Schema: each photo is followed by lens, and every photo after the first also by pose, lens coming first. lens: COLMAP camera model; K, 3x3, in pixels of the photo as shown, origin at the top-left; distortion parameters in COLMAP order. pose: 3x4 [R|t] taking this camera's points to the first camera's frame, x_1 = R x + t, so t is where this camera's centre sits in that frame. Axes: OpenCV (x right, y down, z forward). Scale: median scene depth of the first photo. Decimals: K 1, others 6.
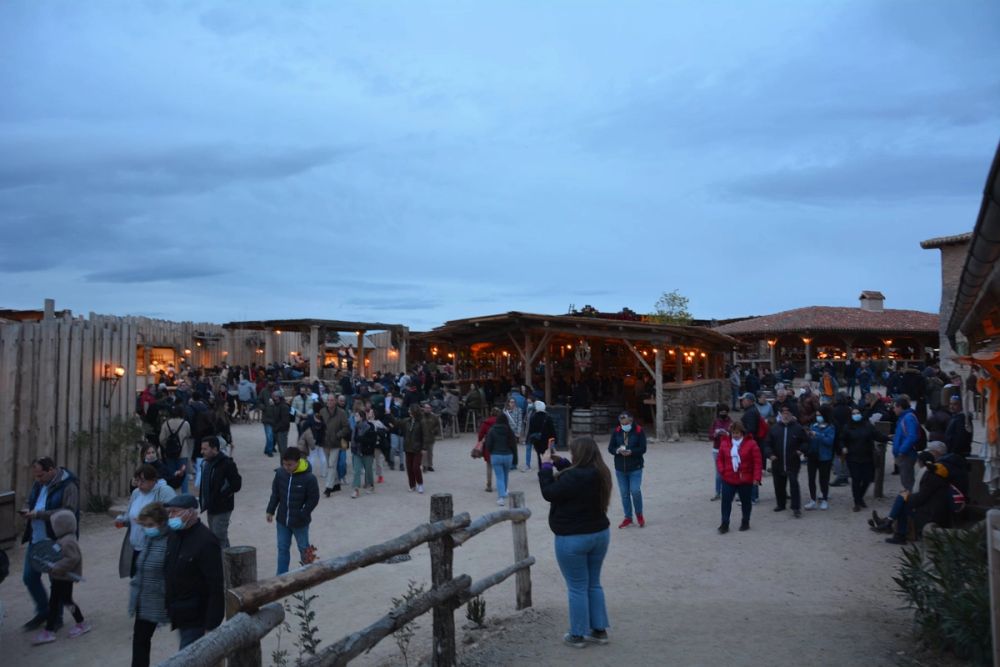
lens RADIAL K [[1103.0, 0, 500.0], [0, 1103.0, 333.5], [0, 0, 1]] dist [0.017785, 0.036296]
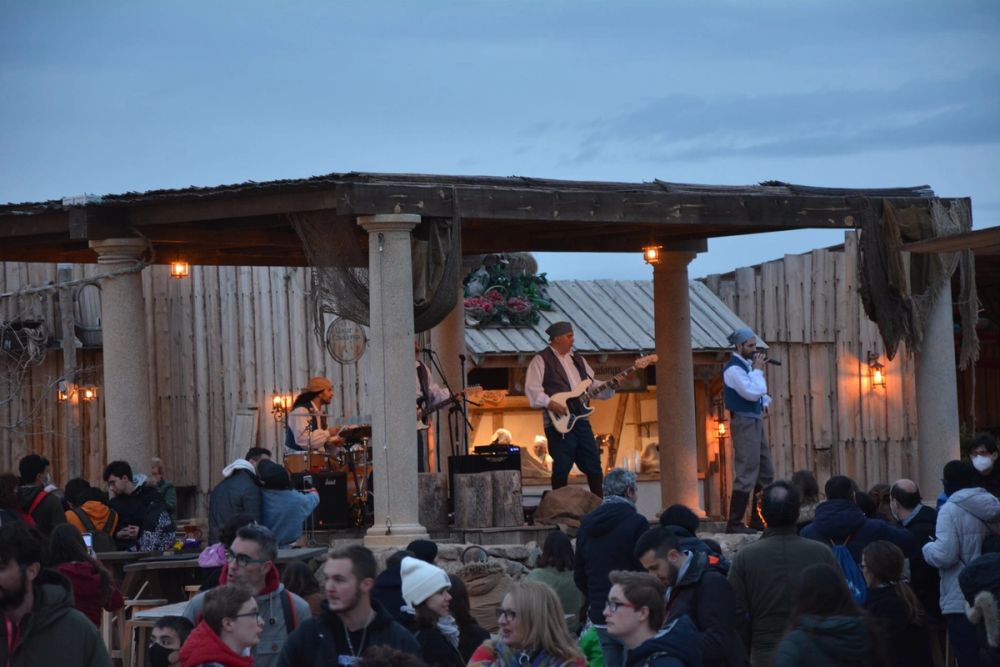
lens RADIAL K [[5877.3, 0, 500.0], [0, 5877.3, 333.5], [0, 0, 1]] dist [3.215140, 6.649610]
pose [[0.987128, -0.042164, -0.154271, -0.016410], [0.042479, 0.999097, -0.001257, 0.011589], [0.154185, -0.005312, 0.988028, 0.128479]]
